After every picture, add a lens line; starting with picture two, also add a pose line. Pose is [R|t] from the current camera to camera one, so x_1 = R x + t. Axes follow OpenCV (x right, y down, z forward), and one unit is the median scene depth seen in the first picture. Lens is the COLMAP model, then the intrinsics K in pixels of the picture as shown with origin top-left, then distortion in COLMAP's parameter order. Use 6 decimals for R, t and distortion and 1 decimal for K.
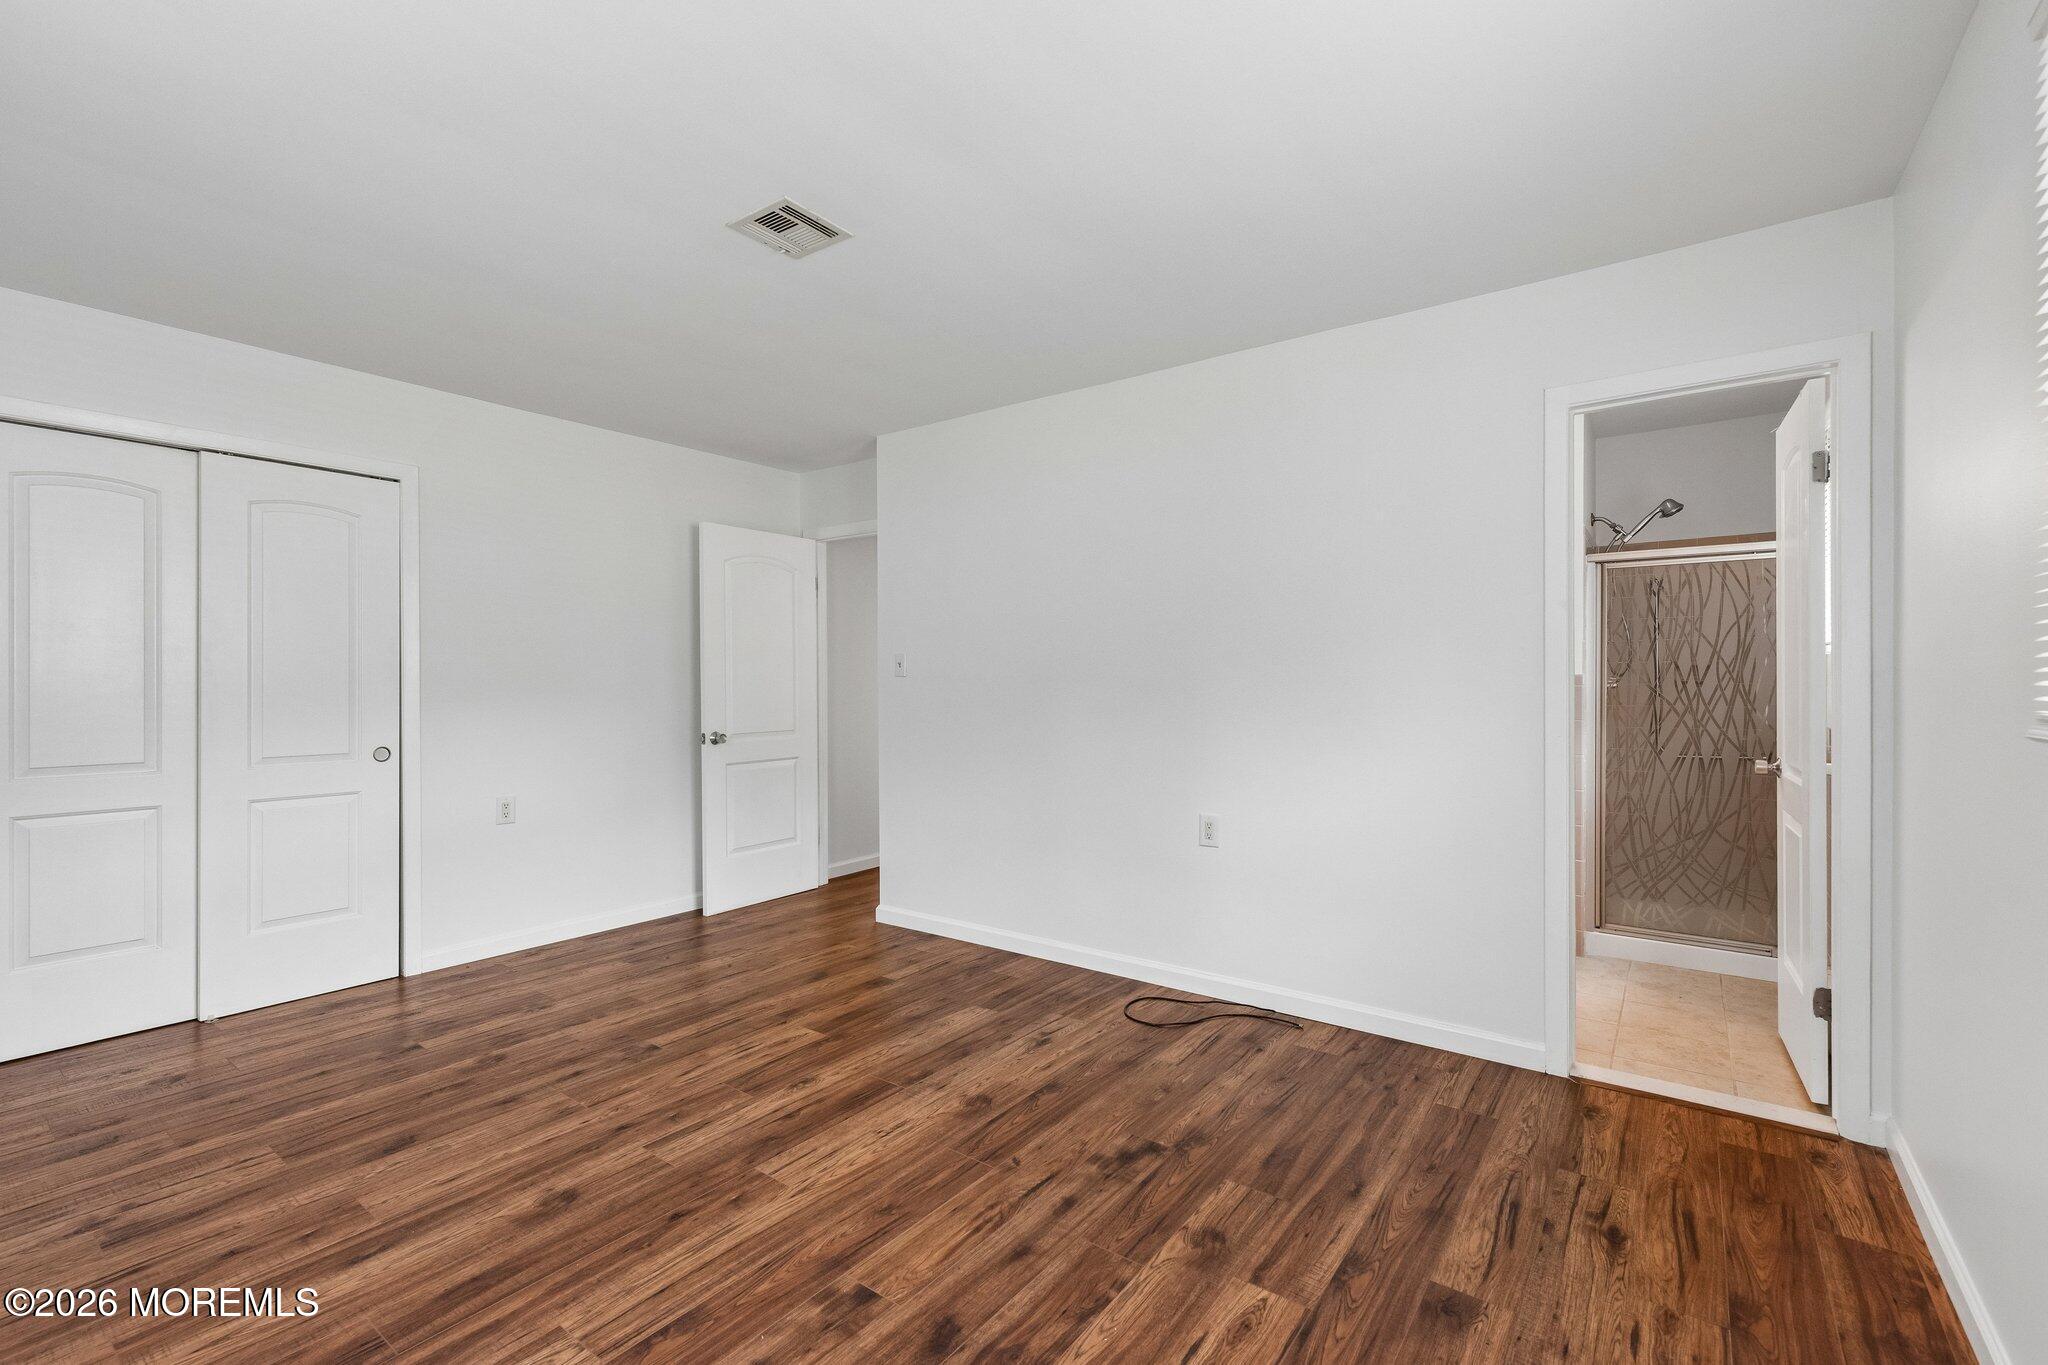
lens RADIAL K [[898.2, 0, 1025.3], [0, 898.2, 702.1], [0, 0, 1]] dist [-0.000141, -0.000170]
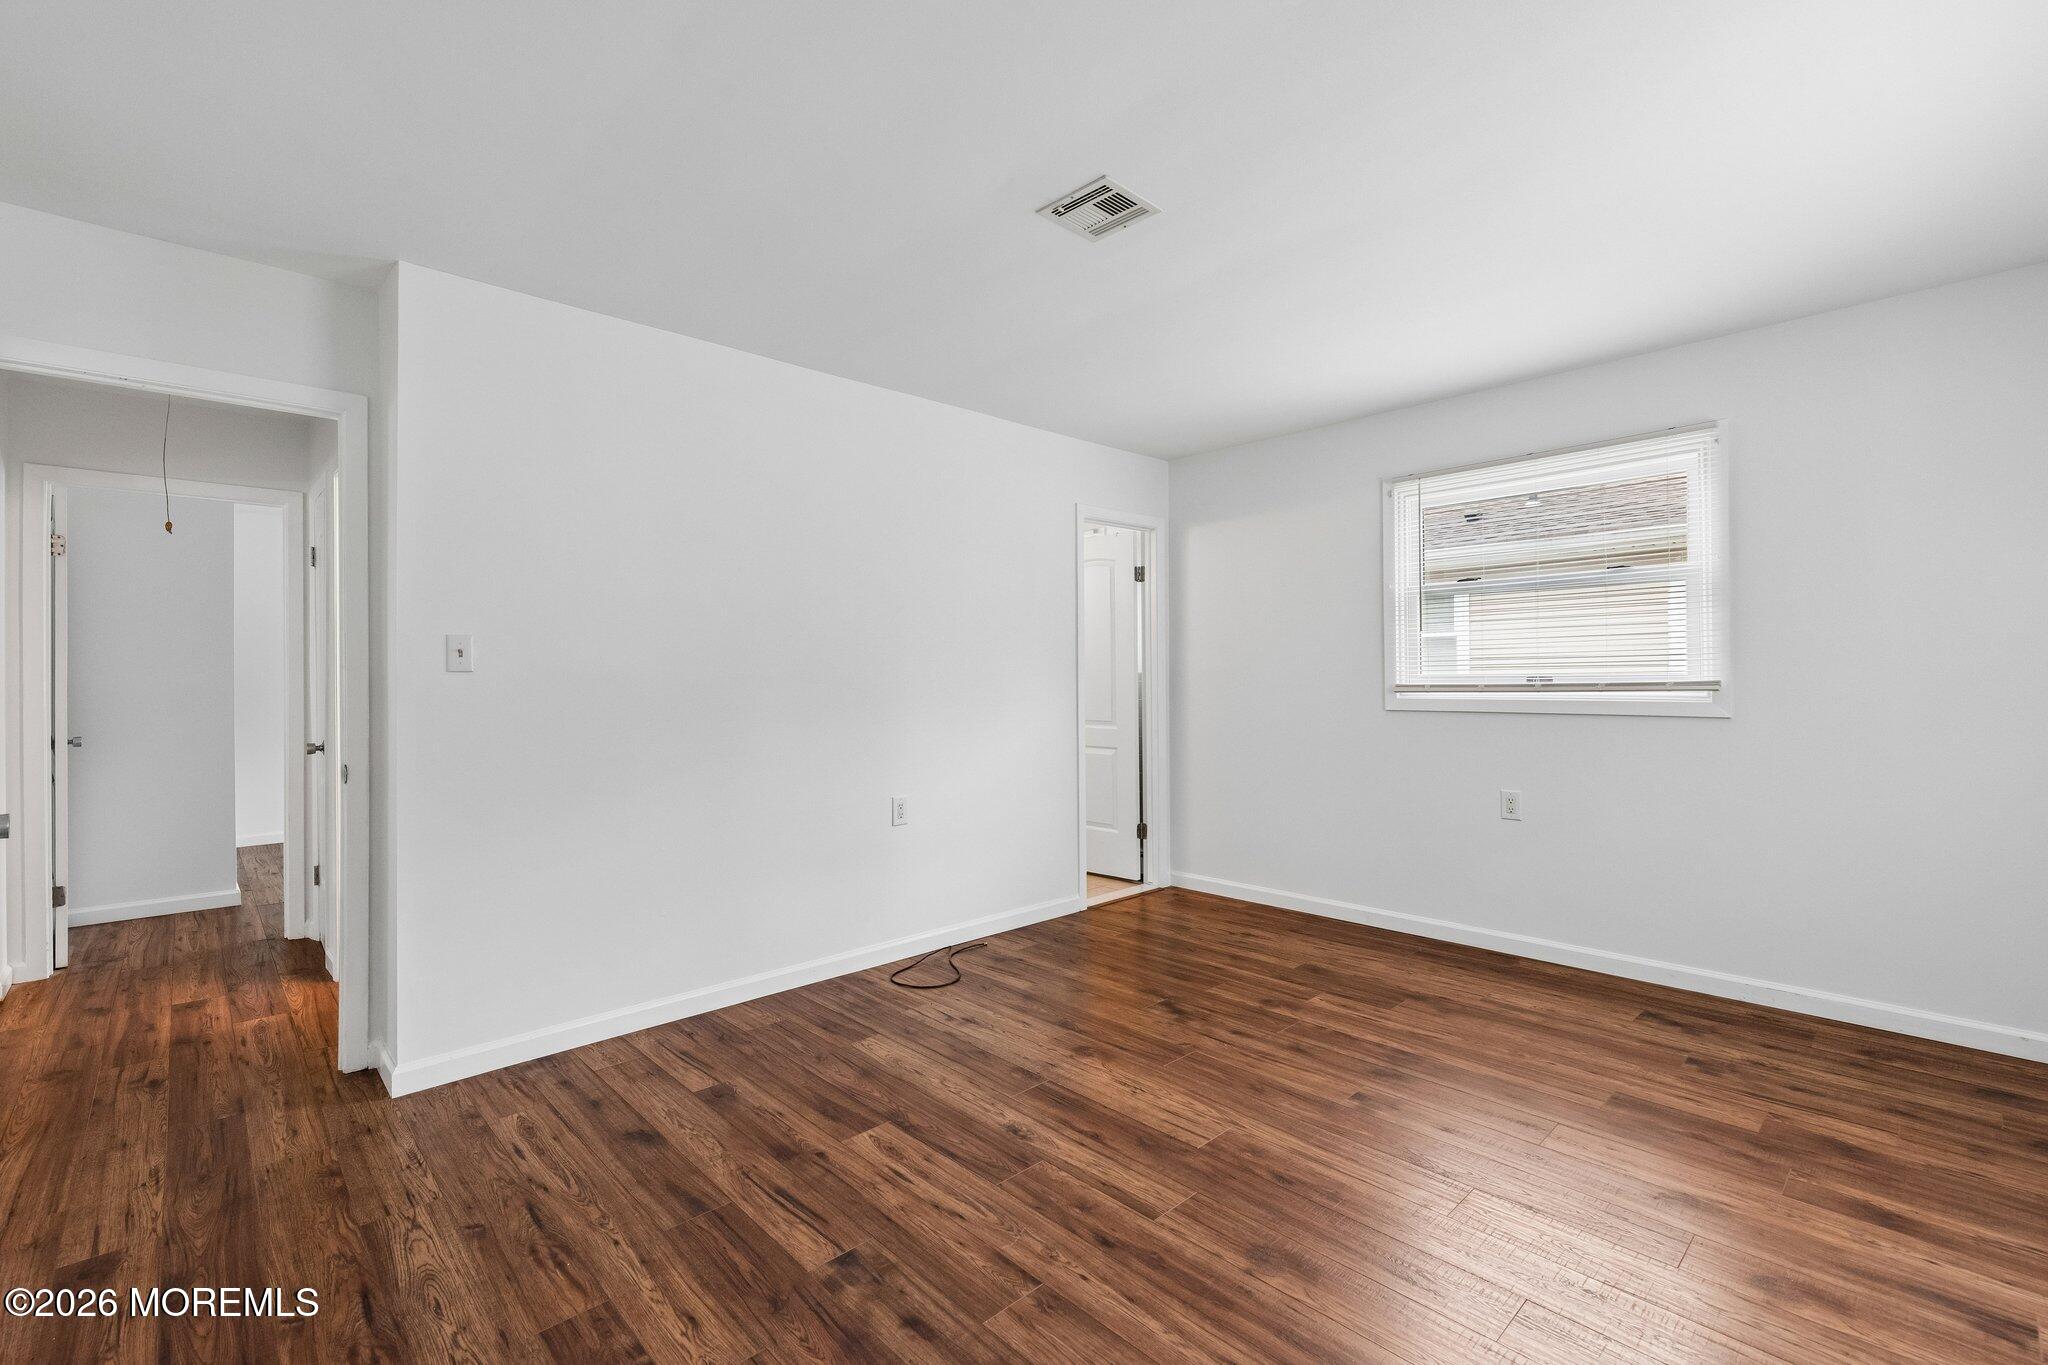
lens RADIAL K [[898.2, 0, 1025.3], [0, 898.2, 702.1], [0, 0, 1]] dist [-0.000141, -0.000170]
pose [[0.165369, -0.028225, 0.985828, -1.157024], [0.029421, 0.999287, 0.023675, -0.018994], [-0.985793, 0.025089, 0.166081, 0.877001]]
